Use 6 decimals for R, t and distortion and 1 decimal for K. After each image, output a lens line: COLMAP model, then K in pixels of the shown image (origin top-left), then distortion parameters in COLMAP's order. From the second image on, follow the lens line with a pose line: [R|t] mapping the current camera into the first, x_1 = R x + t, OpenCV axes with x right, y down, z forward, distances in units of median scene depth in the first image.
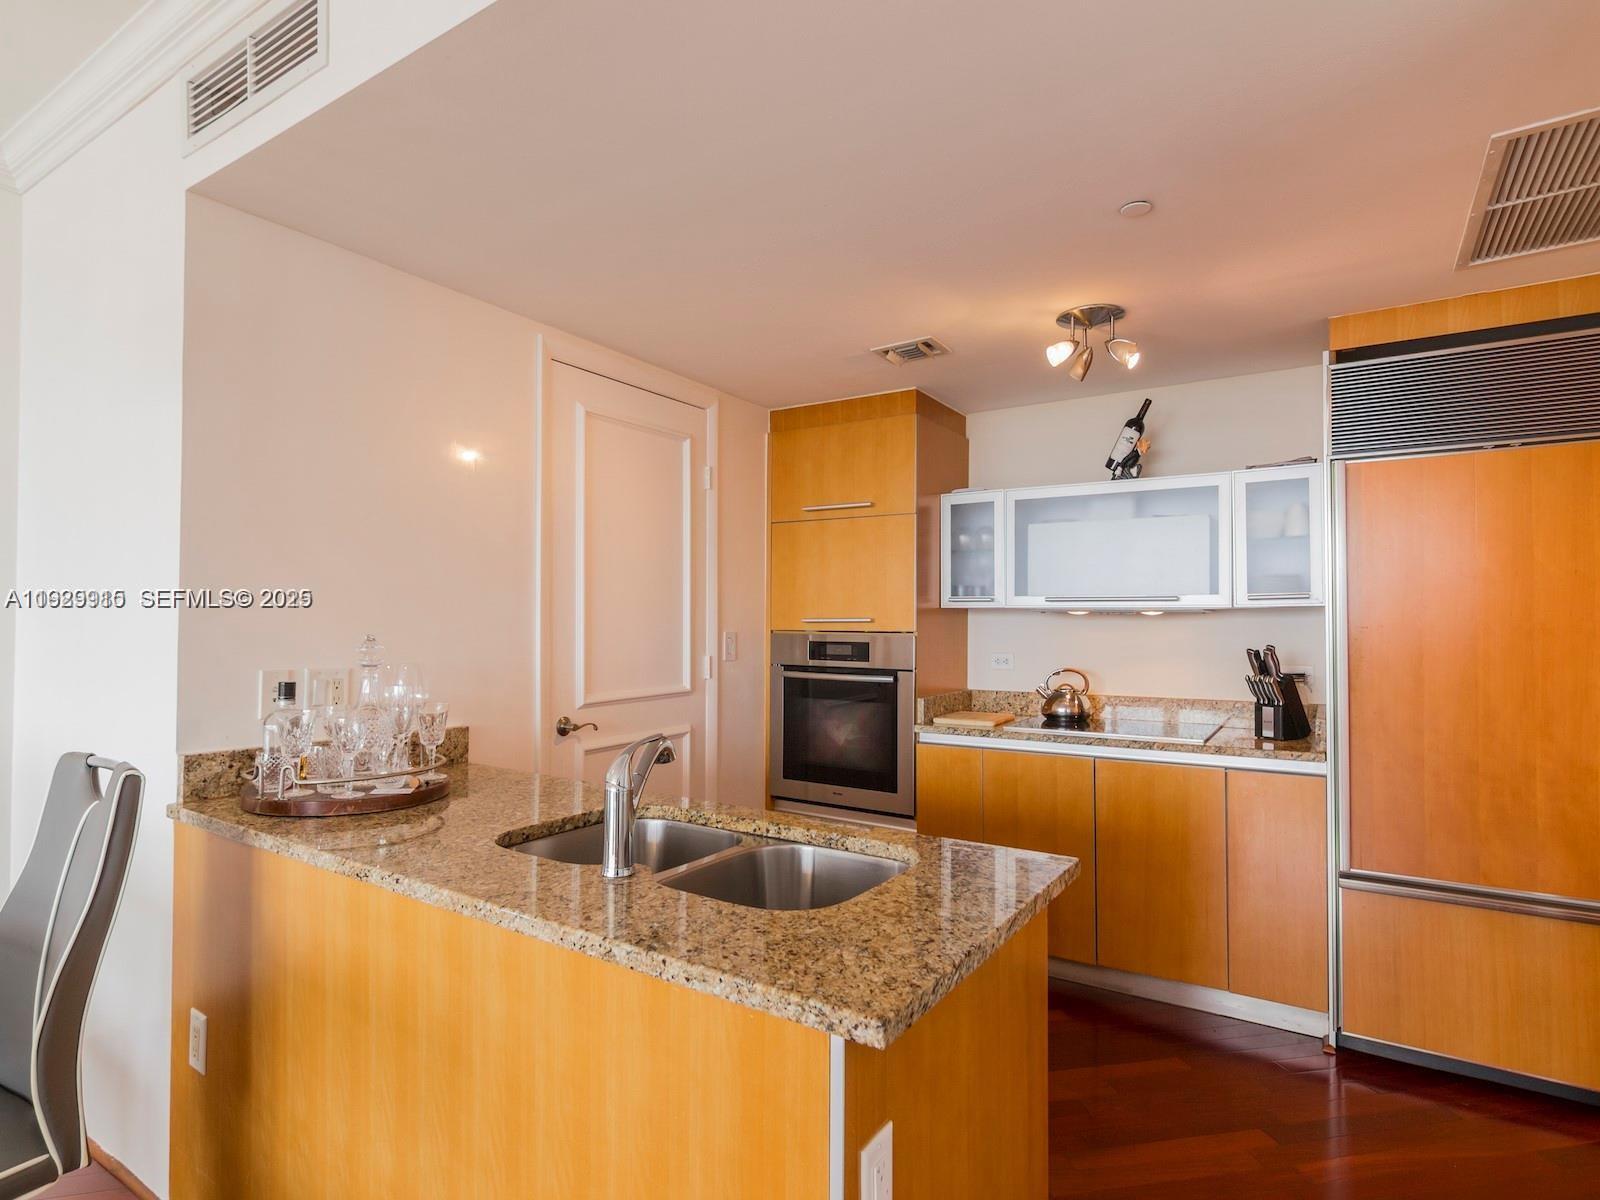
lens RADIAL K [[788.1, 0, 800.0], [0, 788.1, 600.0], [0, 0, 1]] dist [-0.001224, -0.000024]
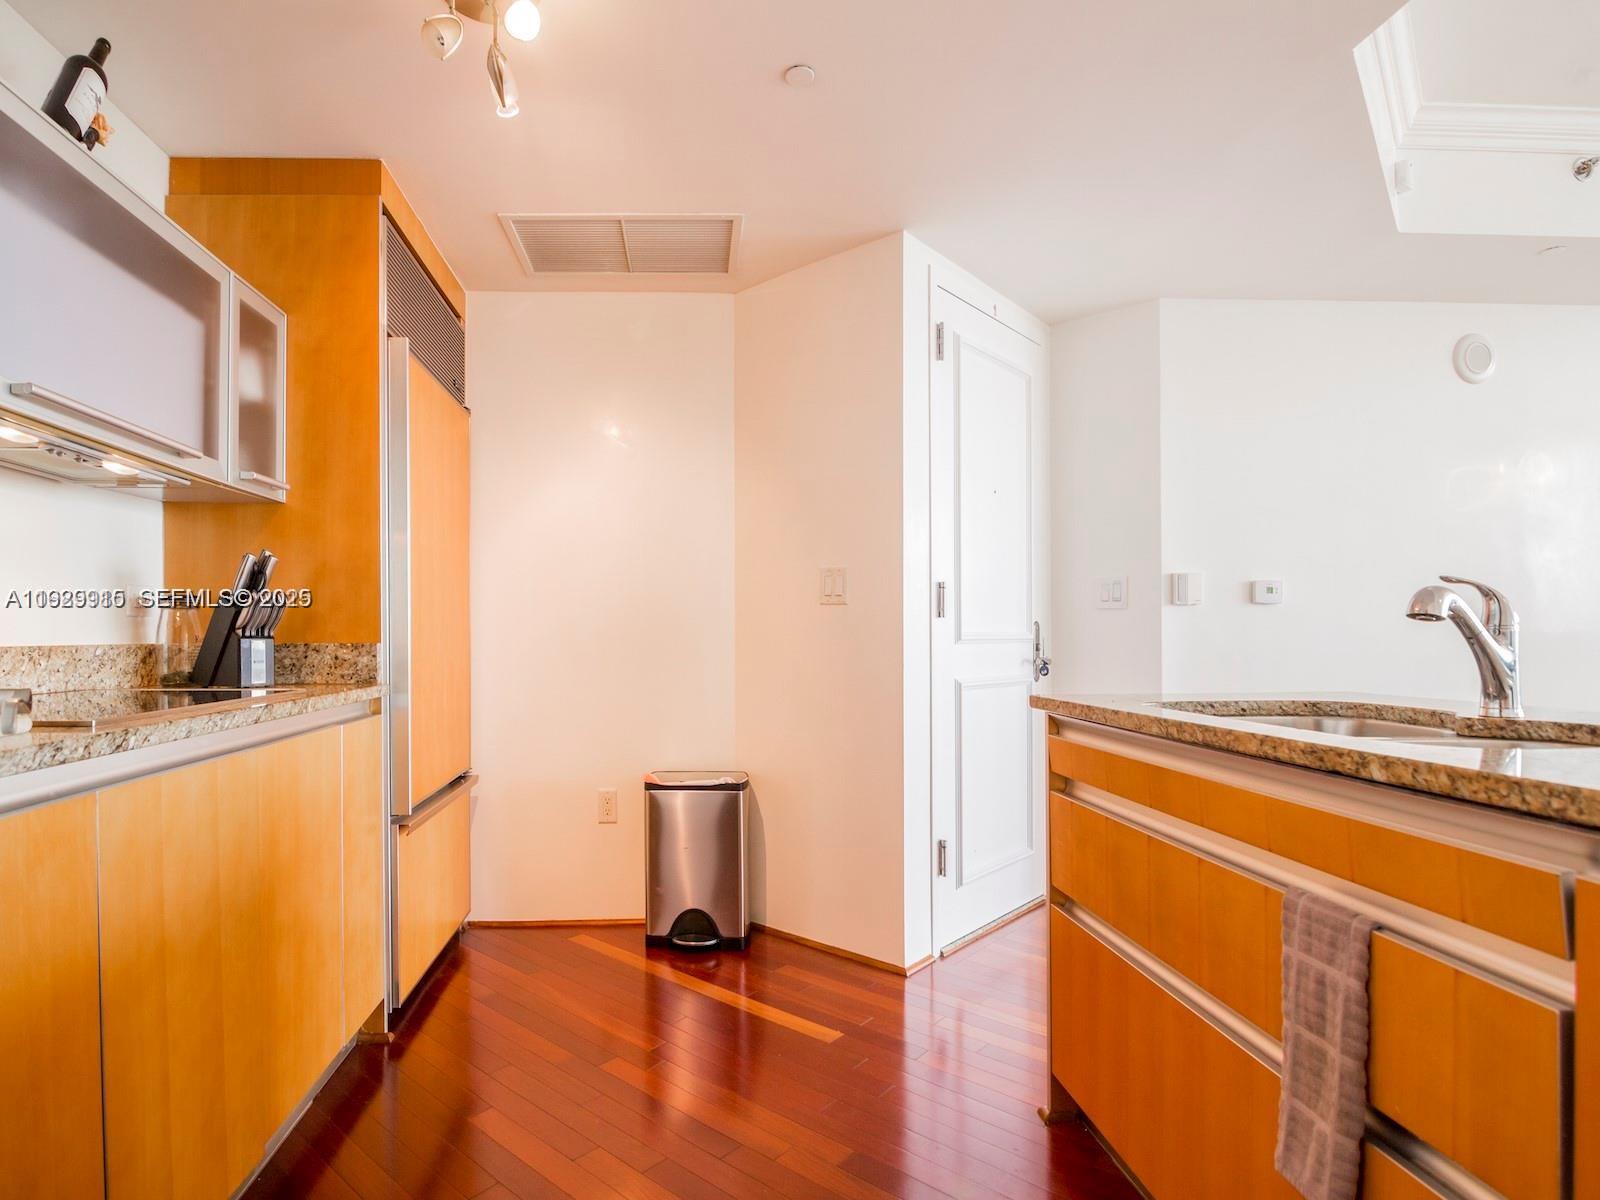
lens RADIAL K [[748.1, 0, 800.0], [0, 748.1, 600.0], [0, 0, 1]] dist [-0.000408, 0.000158]
pose [[-0.521588, 0.024094, 0.852857, -0.192689], [-0.021038, 0.998934, -0.041087, 0.113079], [-0.852938, -0.039373, -0.520525, 0.895246]]
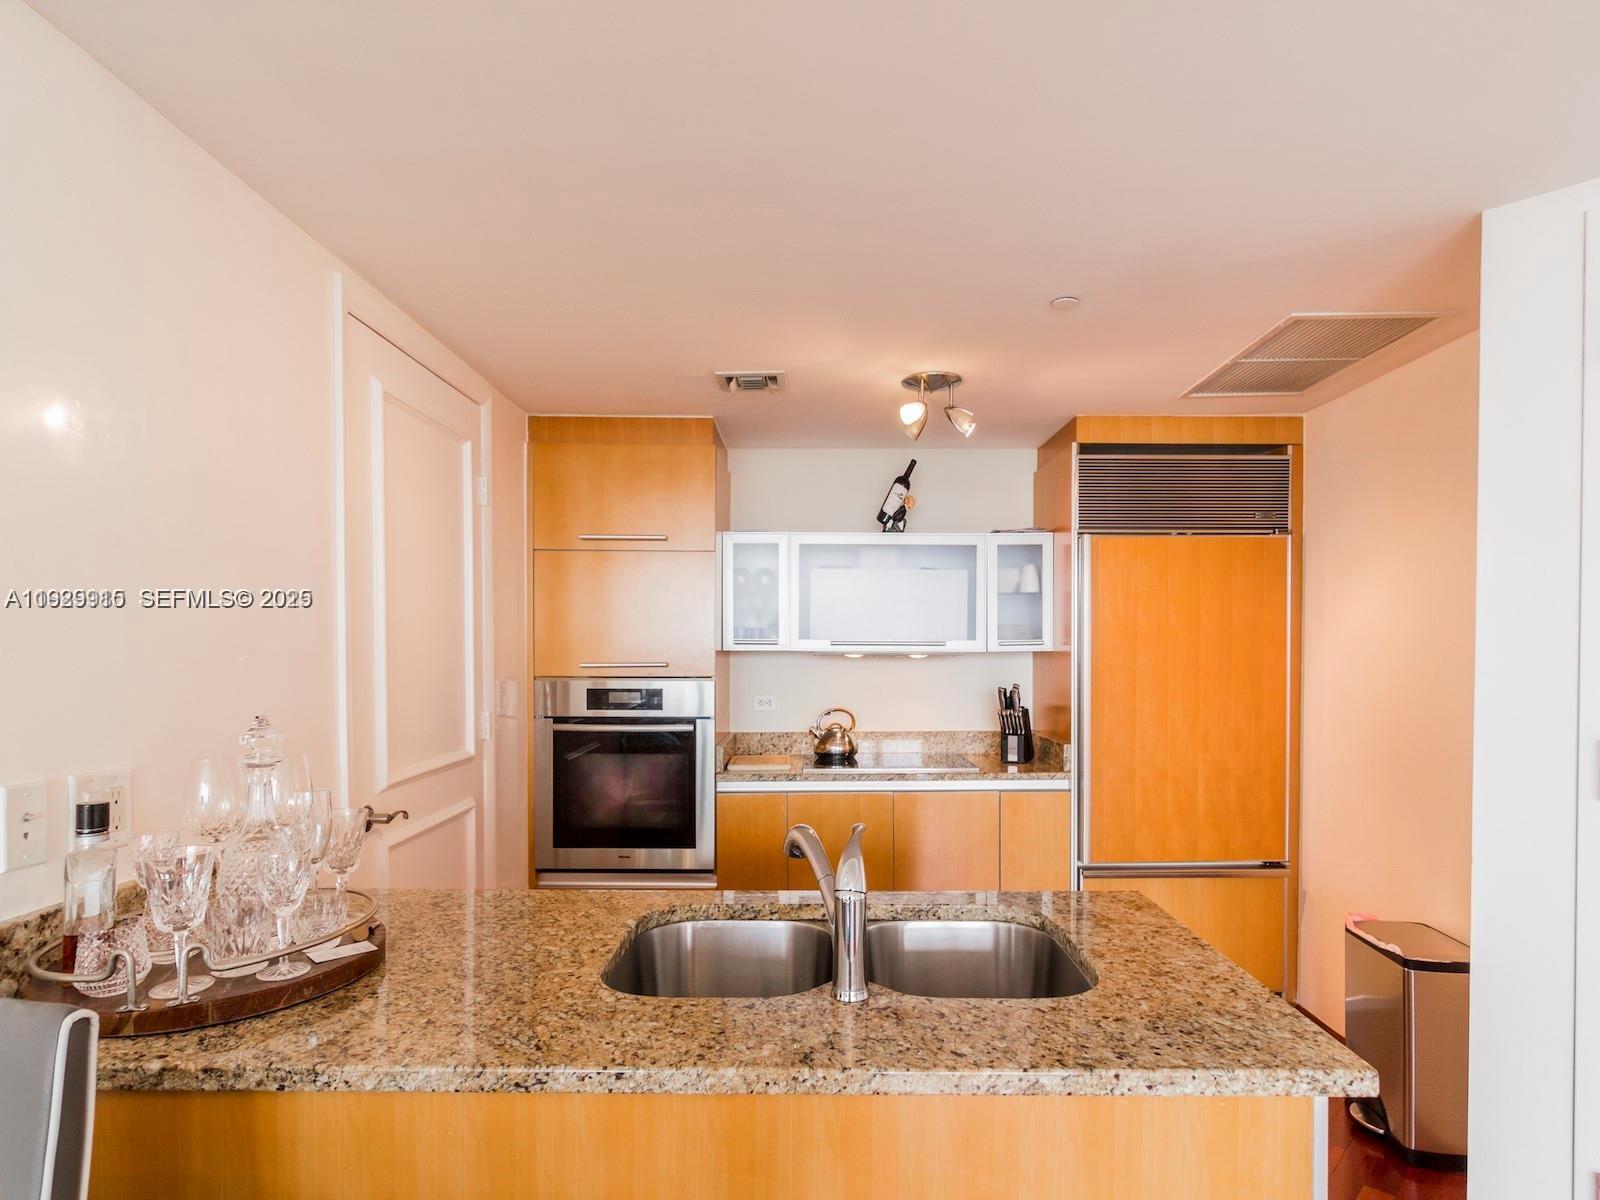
lens RADIAL K [[813.3, 0, 801.1], [0, 813.3, 652.9], [0, 0, 1]] dist [0.000852, 0.000274]
pose [[0.849518, -0.003838, 0.527546, -0.308268], [-0.012560, 0.999543, 0.027498, -0.017989], [-0.527410, -0.029986, 0.849082, 0.125361]]
